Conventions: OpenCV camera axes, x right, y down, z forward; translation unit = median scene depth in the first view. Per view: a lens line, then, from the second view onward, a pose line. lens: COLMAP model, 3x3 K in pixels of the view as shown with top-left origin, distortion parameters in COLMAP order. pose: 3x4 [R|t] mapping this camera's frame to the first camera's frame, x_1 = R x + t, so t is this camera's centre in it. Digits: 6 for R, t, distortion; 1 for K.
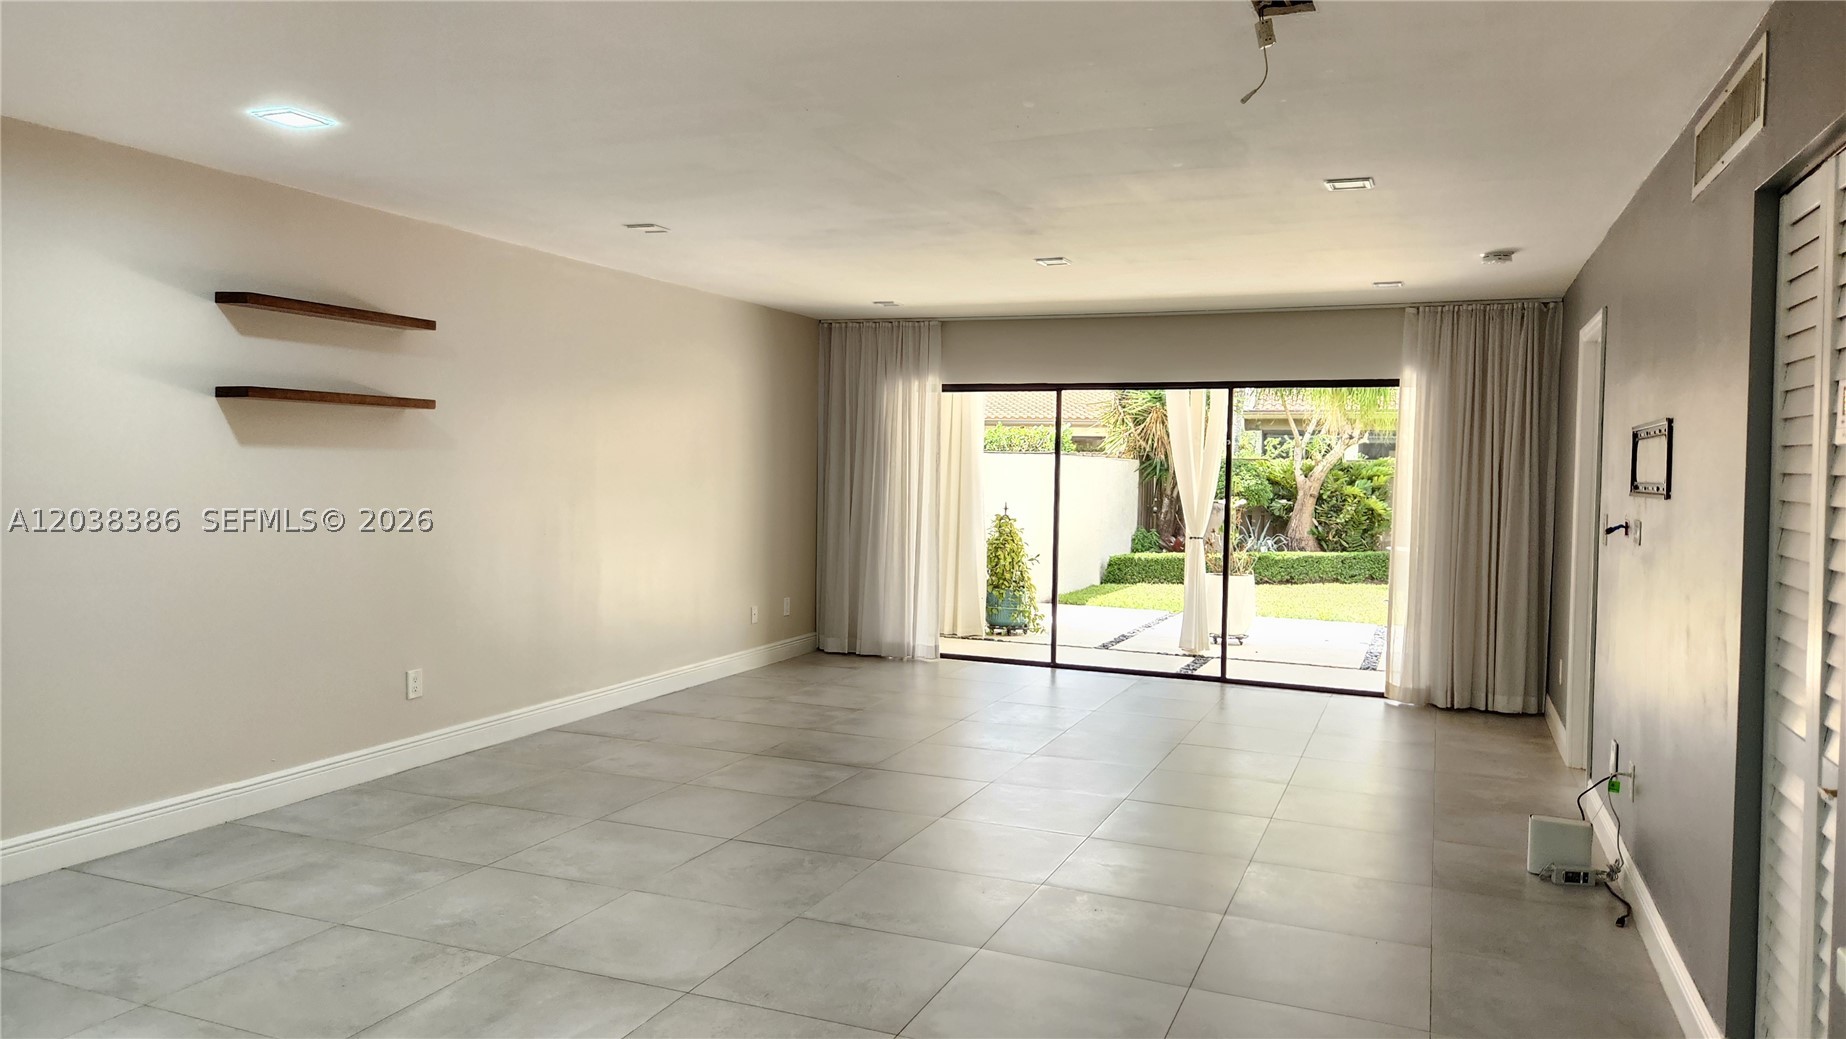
lens RADIAL K [[1263.7, 0, 922.7], [0, 1263.7, 524.4], [0, 0, 1]] dist [0.067271, -0.014823]
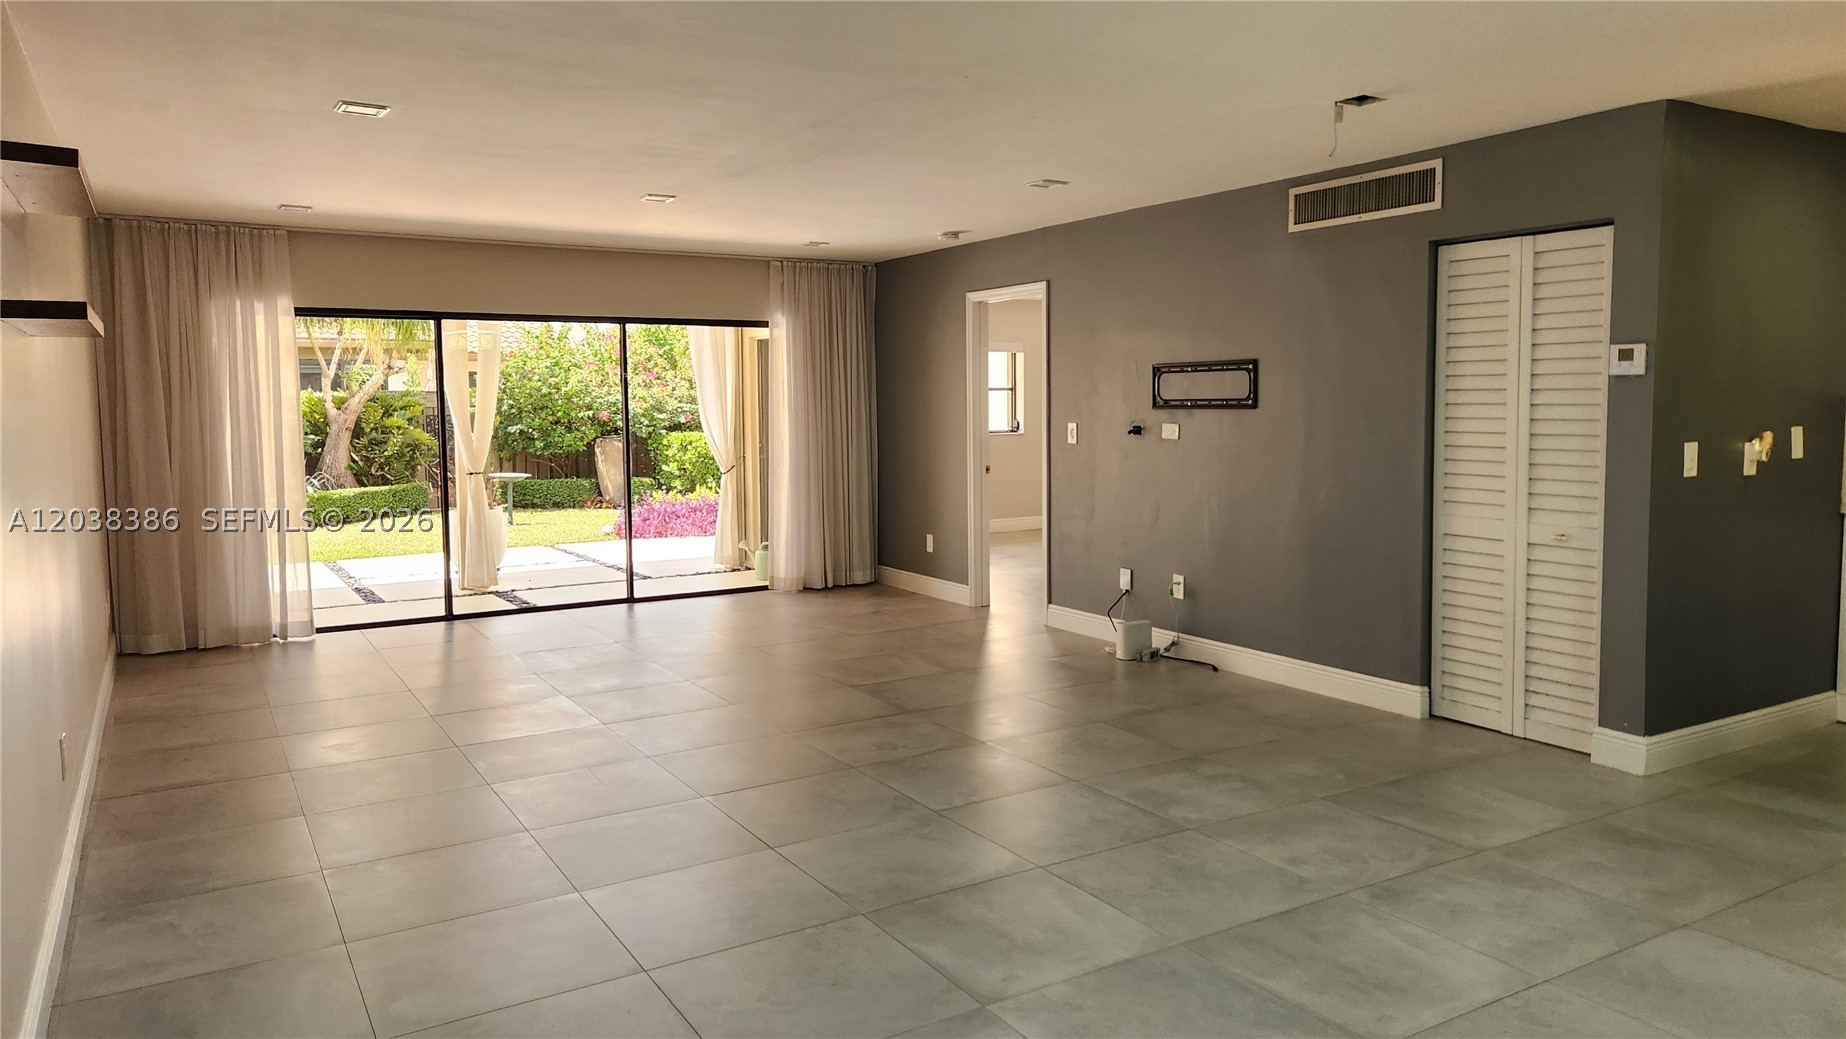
lens RADIAL K [[1263.7, 0, 927.8], [0, 1263.7, 507.0], [0, 0, 1]] dist [0.067271, -0.014823]
pose [[0.575003, -0.096007, 0.812499, -0.429320], [0.061274, 0.995355, 0.074250, -0.016878], [-0.815853, 0.007091, 0.578215, 0.166964]]
